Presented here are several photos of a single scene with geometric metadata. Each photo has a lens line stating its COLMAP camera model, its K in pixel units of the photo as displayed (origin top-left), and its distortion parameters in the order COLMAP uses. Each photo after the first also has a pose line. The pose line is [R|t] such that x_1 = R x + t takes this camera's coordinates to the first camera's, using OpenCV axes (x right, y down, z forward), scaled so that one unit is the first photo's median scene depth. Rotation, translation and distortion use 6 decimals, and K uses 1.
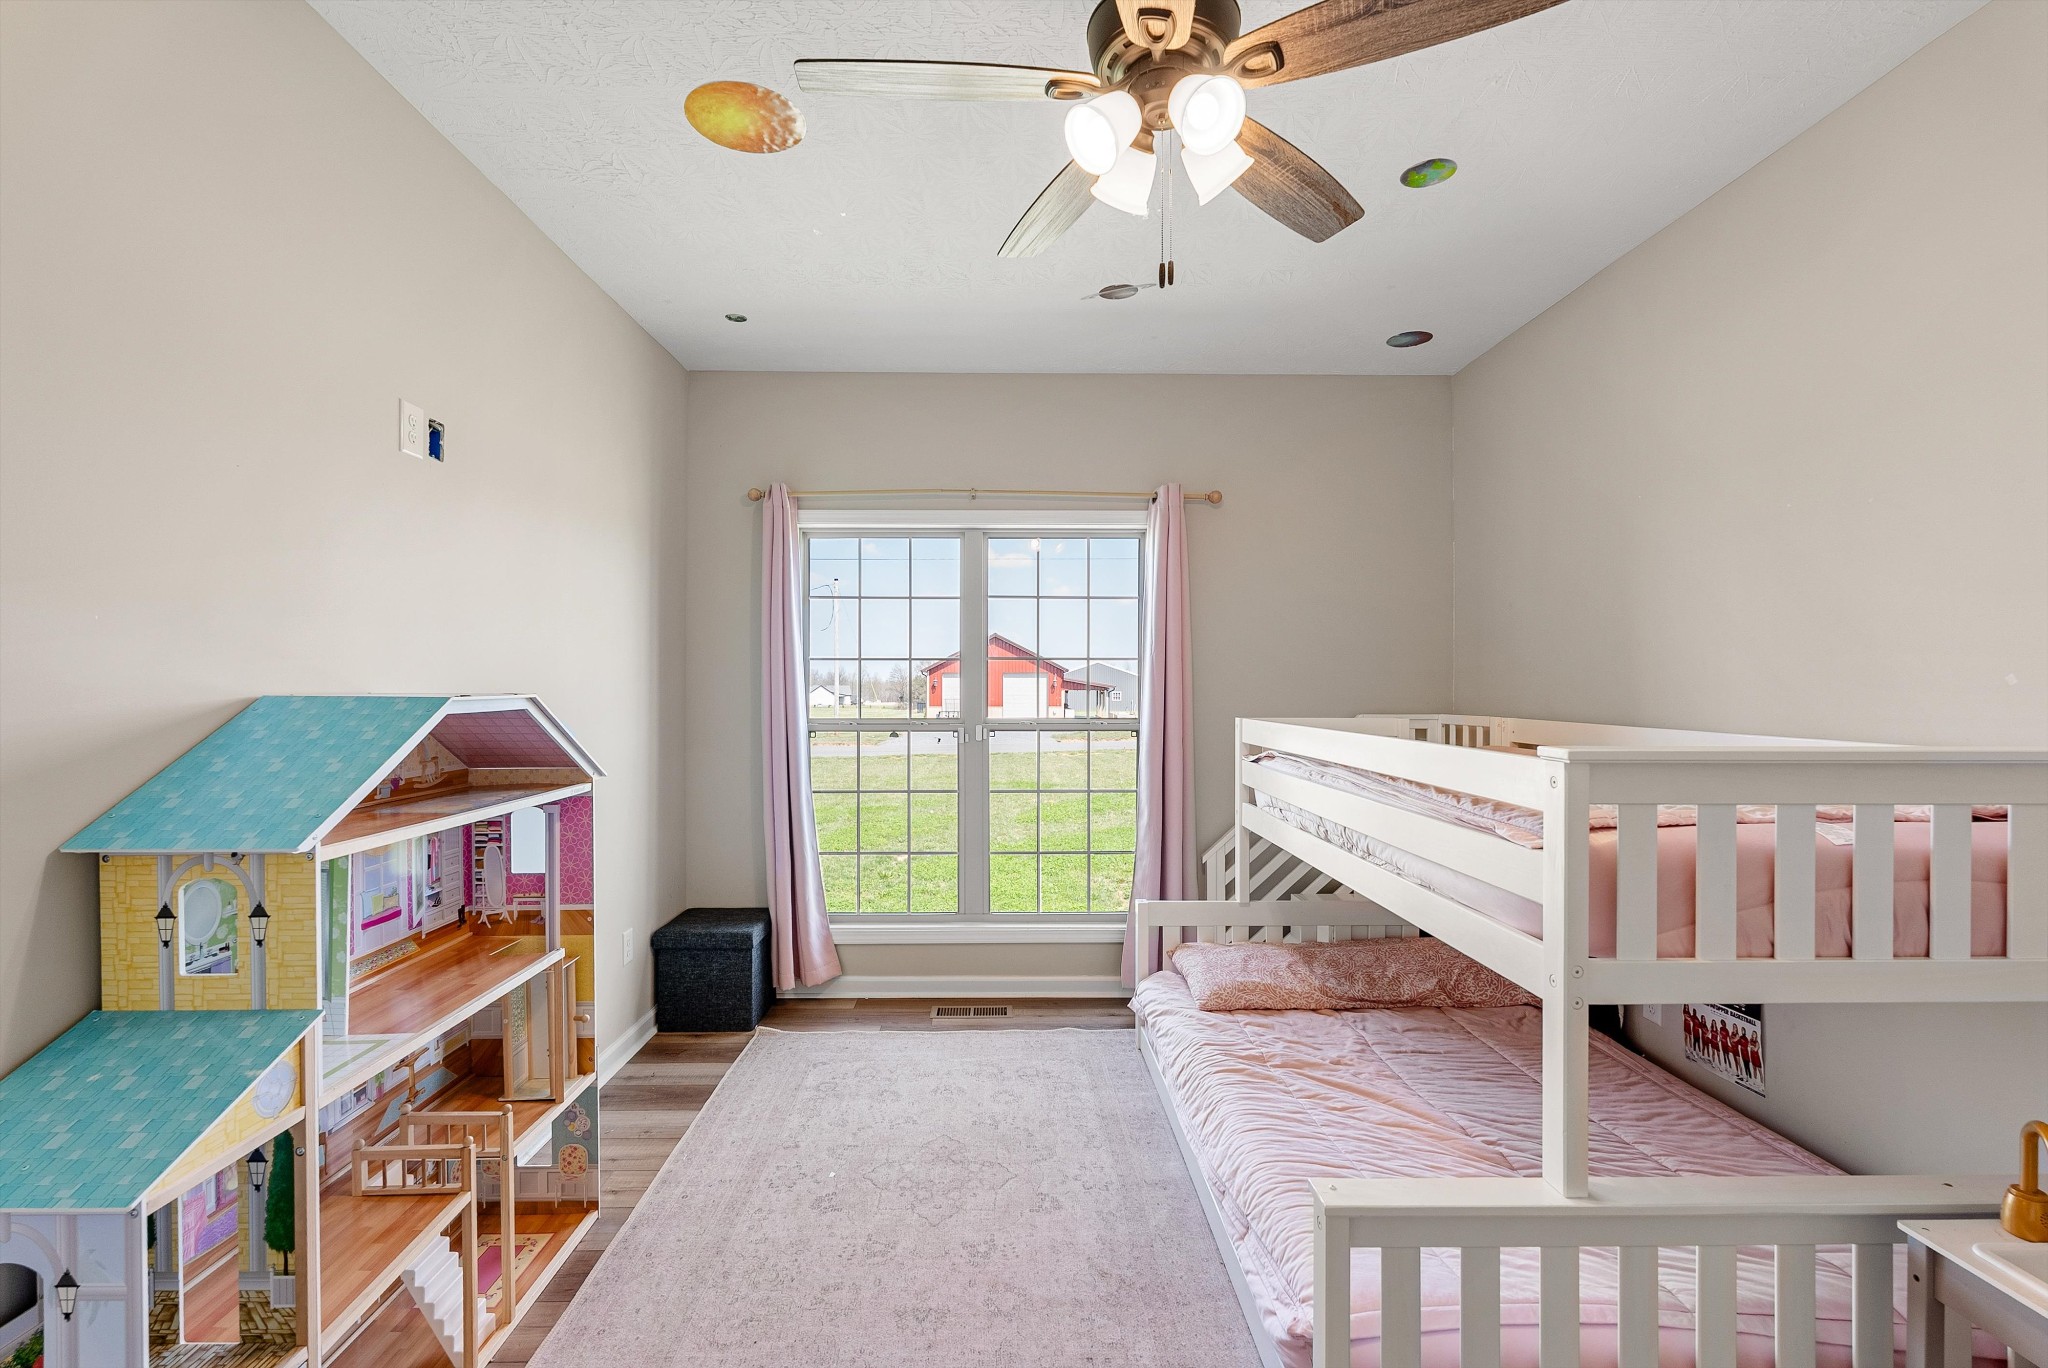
lens RADIAL K [[893.4, 0, 1021.5], [0, 893.4, 681.9], [0, 0, 1]] dist [-0.004036, -0.000694]
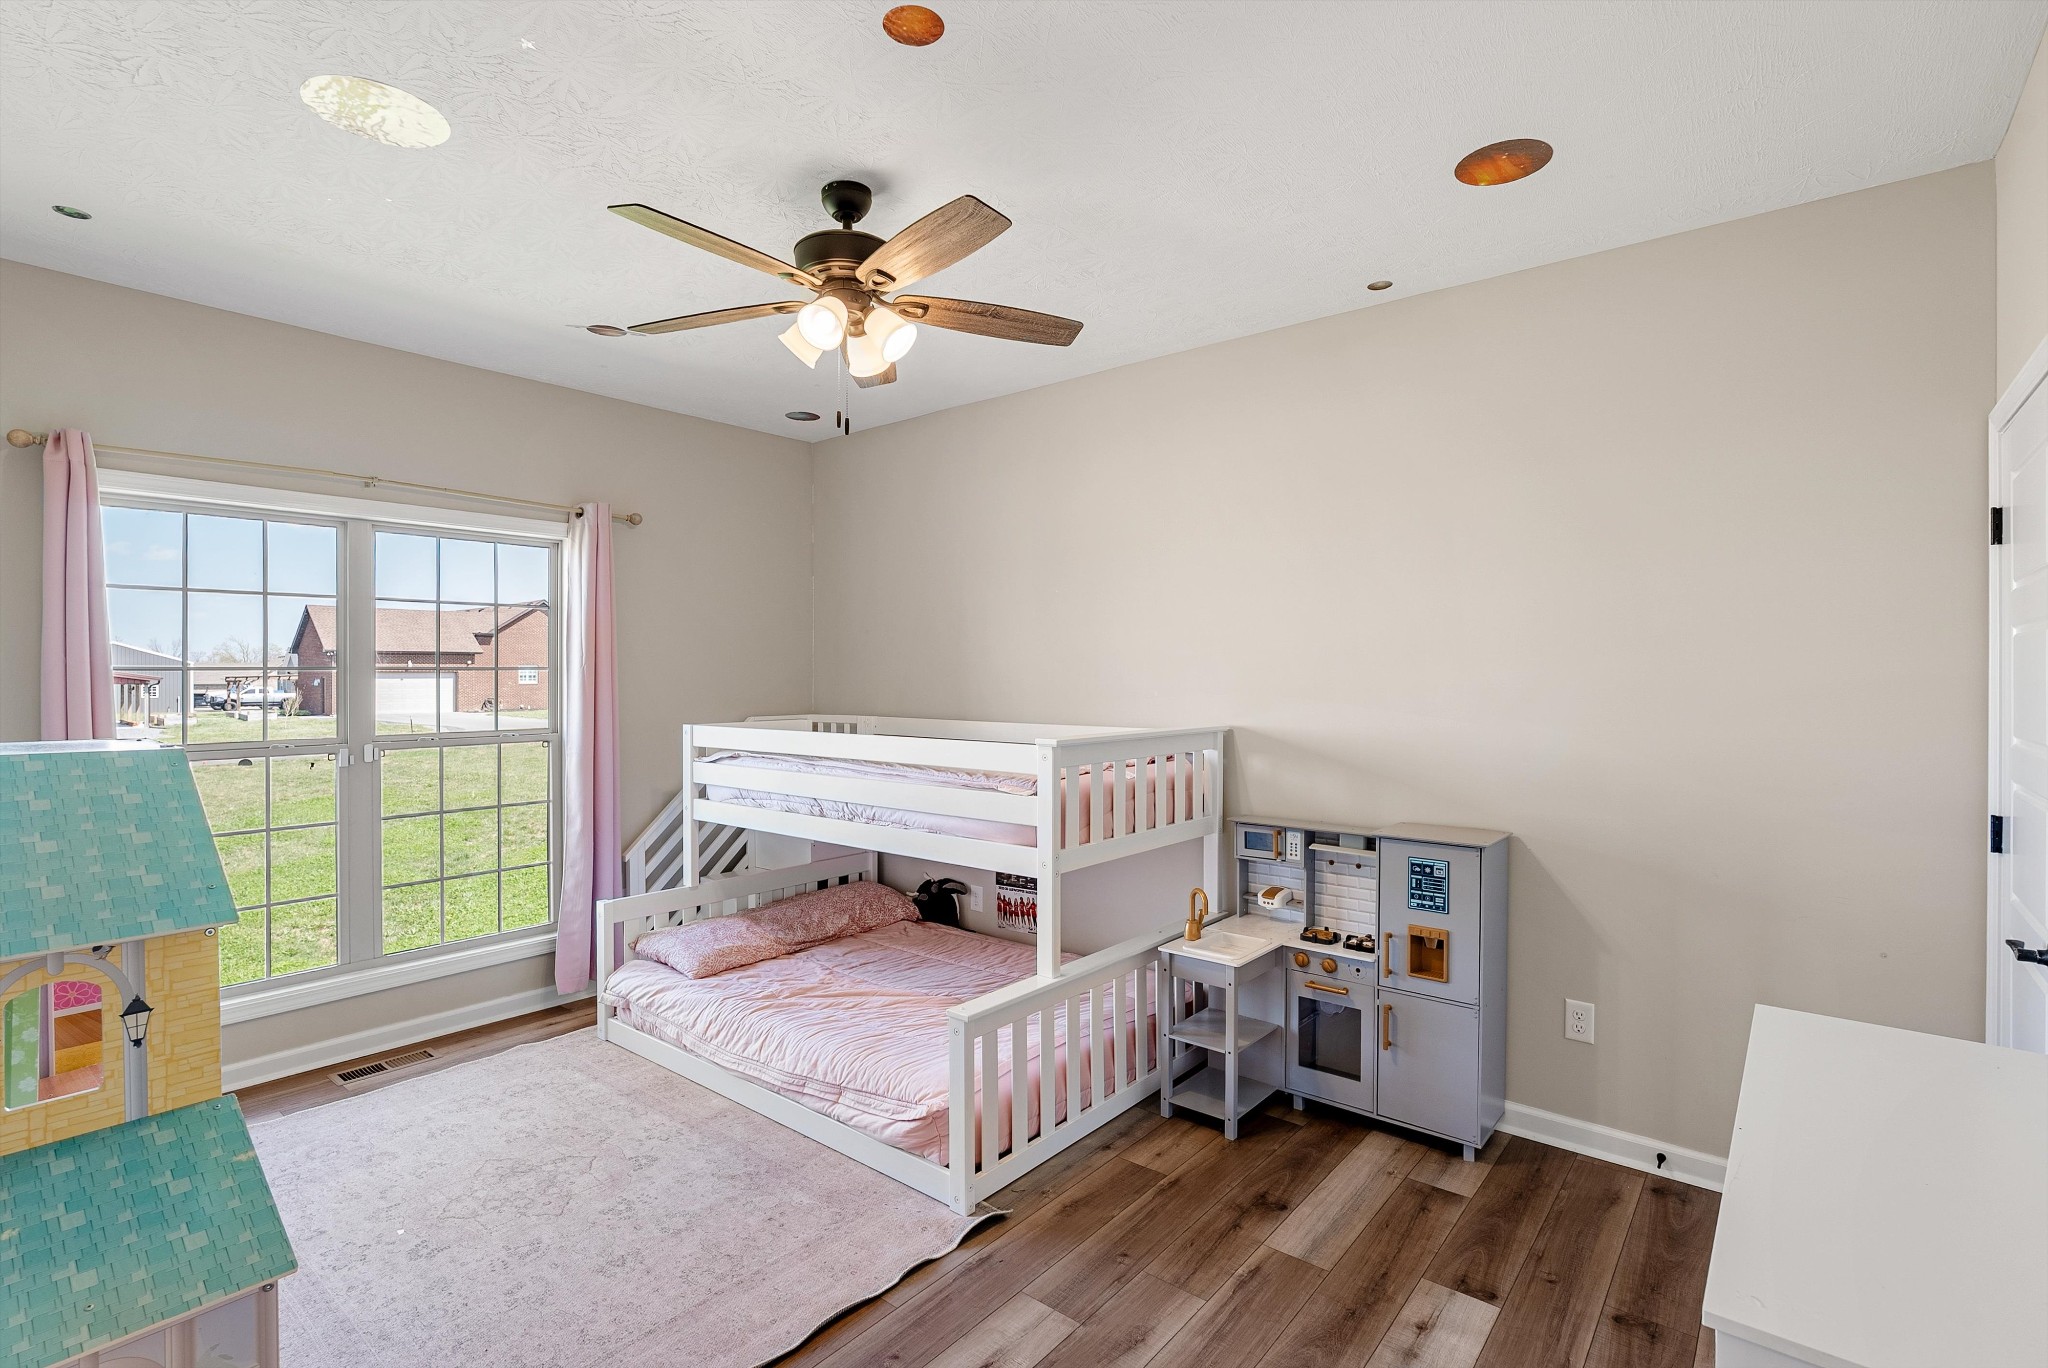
lens RADIAL K [[919.6, 0, 1025.2], [0, 919.6, 678.0], [0, 0, 1]] dist [-0.005601, 0.001083]
pose [[0.657046, -0.003432, 0.753843, -0.404115], [-0.000834, 0.999986, 0.005279, -0.029270], [-0.753850, -0.004097, 0.657034, -0.102164]]
